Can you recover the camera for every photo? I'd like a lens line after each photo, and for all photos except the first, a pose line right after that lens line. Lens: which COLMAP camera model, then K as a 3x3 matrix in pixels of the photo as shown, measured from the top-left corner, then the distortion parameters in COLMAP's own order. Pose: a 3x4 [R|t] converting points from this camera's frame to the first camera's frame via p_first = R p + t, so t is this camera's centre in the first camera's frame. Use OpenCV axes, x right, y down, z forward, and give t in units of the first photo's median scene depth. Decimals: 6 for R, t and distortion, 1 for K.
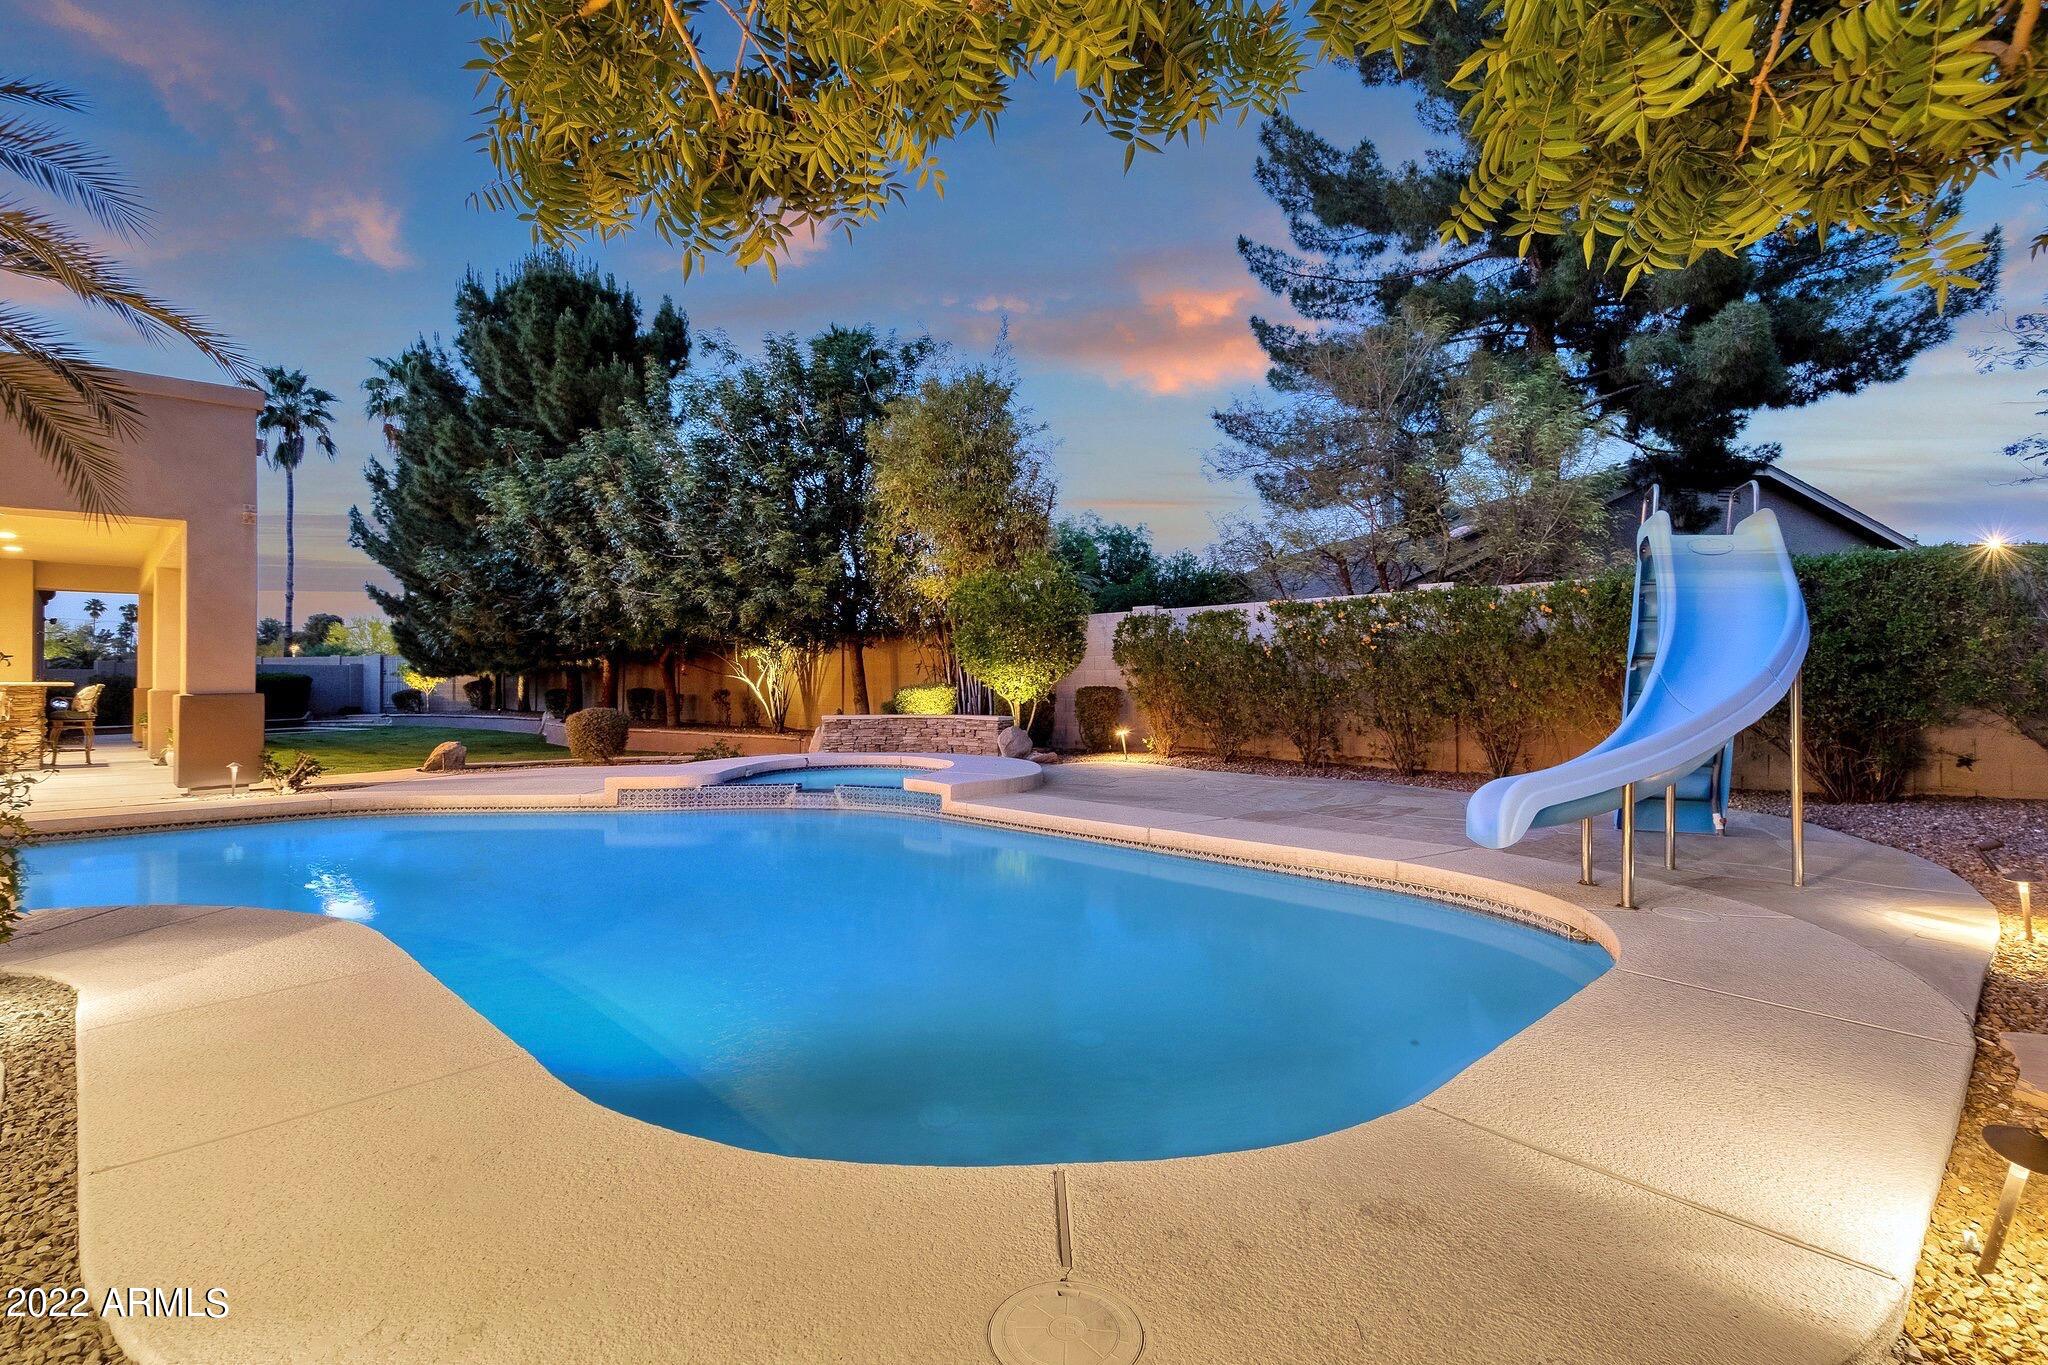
lens RADIAL K [[979.8, 0, 1029.4], [0, 979.8, 662.3], [0, 0, 1]] dist [0.004485, -0.001037]
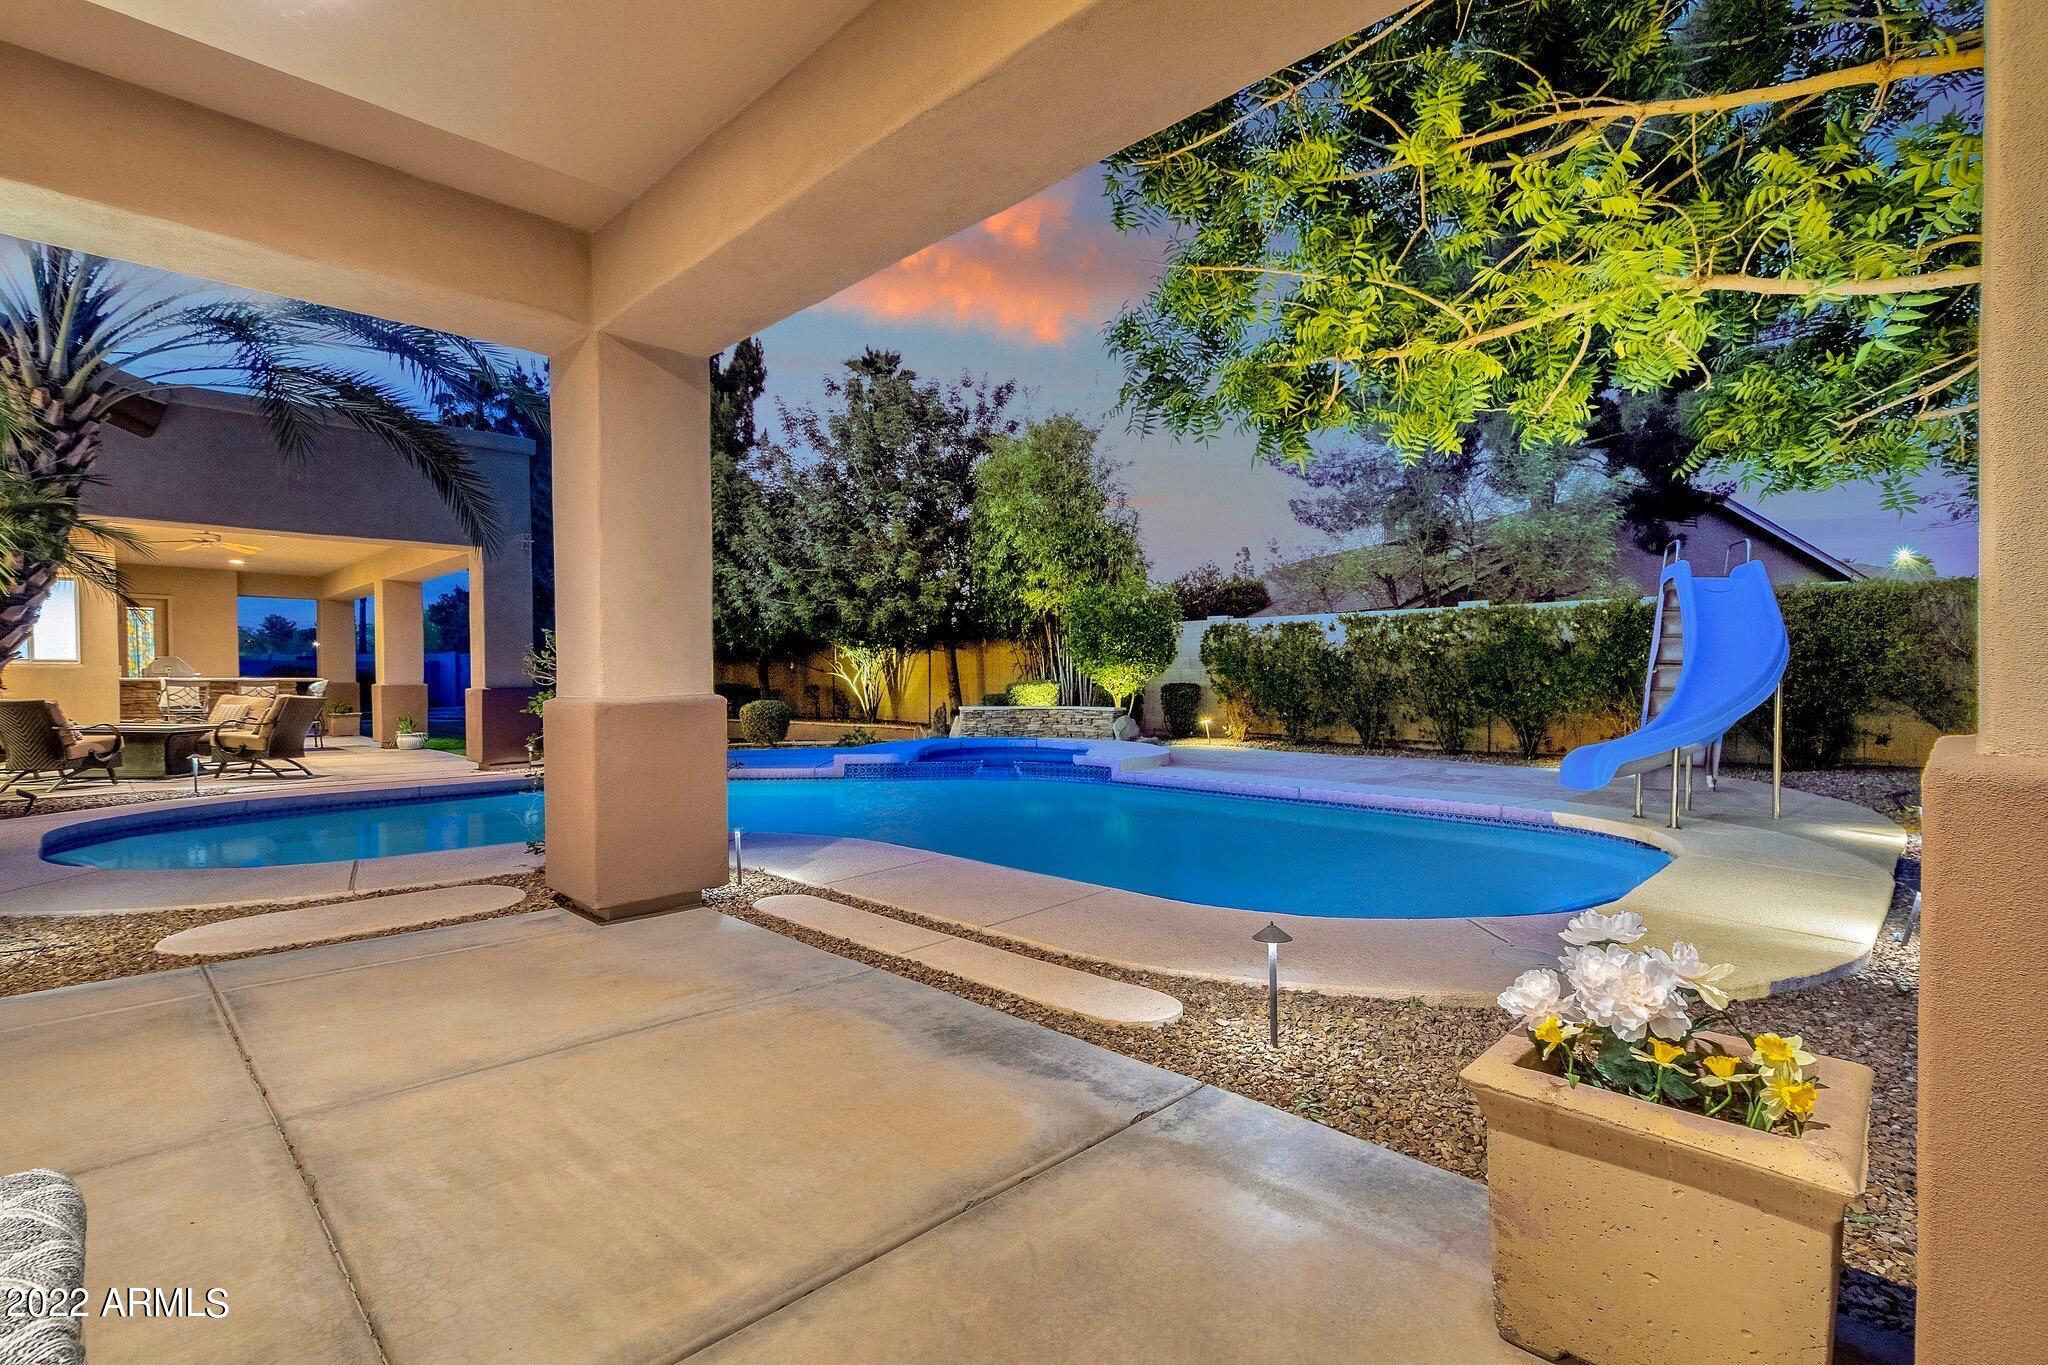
lens RADIAL K [[935.2, 0, 1033.8], [0, 935.2, 692.4], [0, 0, 1]] dist [-0.000662, 0.000680]
pose [[0.999543, 0.001490, 0.030185, -0.163149], [-0.002560, 0.999368, 0.035449, -0.004602], [-0.030113, -0.035510, 0.998916, -0.159106]]
